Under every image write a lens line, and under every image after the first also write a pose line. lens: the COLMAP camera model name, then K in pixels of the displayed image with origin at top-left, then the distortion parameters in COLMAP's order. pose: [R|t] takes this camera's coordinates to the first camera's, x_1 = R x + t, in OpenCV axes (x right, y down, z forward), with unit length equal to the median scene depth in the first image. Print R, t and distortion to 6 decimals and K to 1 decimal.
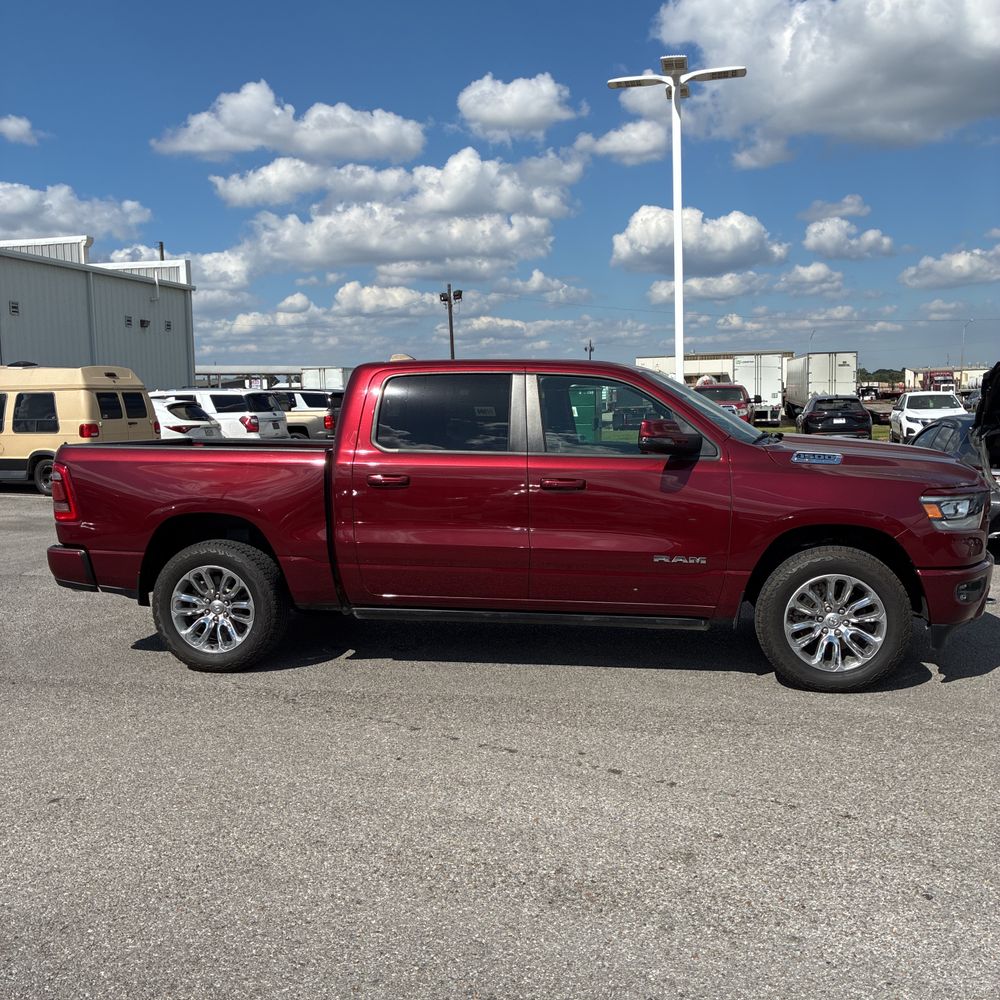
lens RADIAL K [[1008.5, 0, 502.0], [0, 1008.5, 504.2], [0, 0, 1]] dist [0.013977, 0.000000]
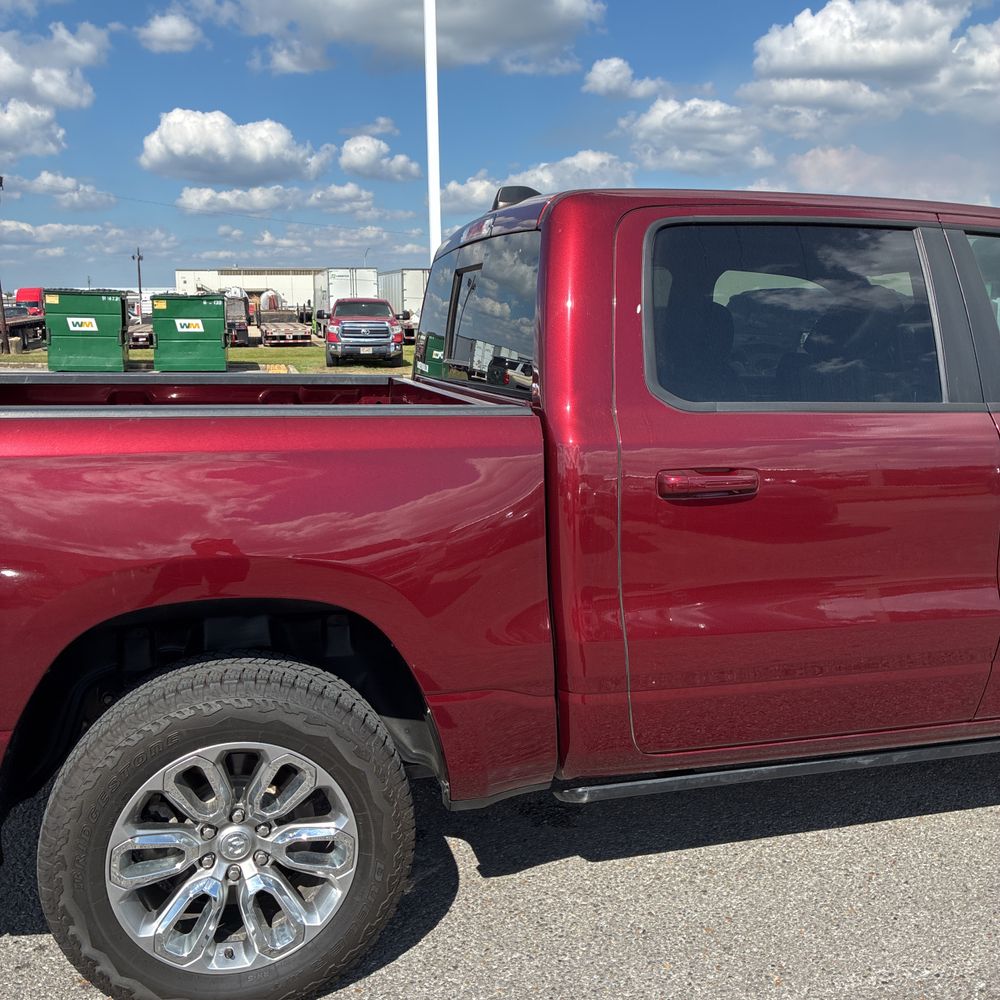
lens RADIAL K [[1008.5, 0, 496.8], [0, 1008.5, 504.8], [0, 0, 1]] dist [0.013977, 0.000000]
pose [[0.905751, -0.064669, 0.418848, -0.347357], [0.030594, 0.995688, 0.087572, -0.051038], [-0.422705, -0.066504, 0.903824, 0.645173]]
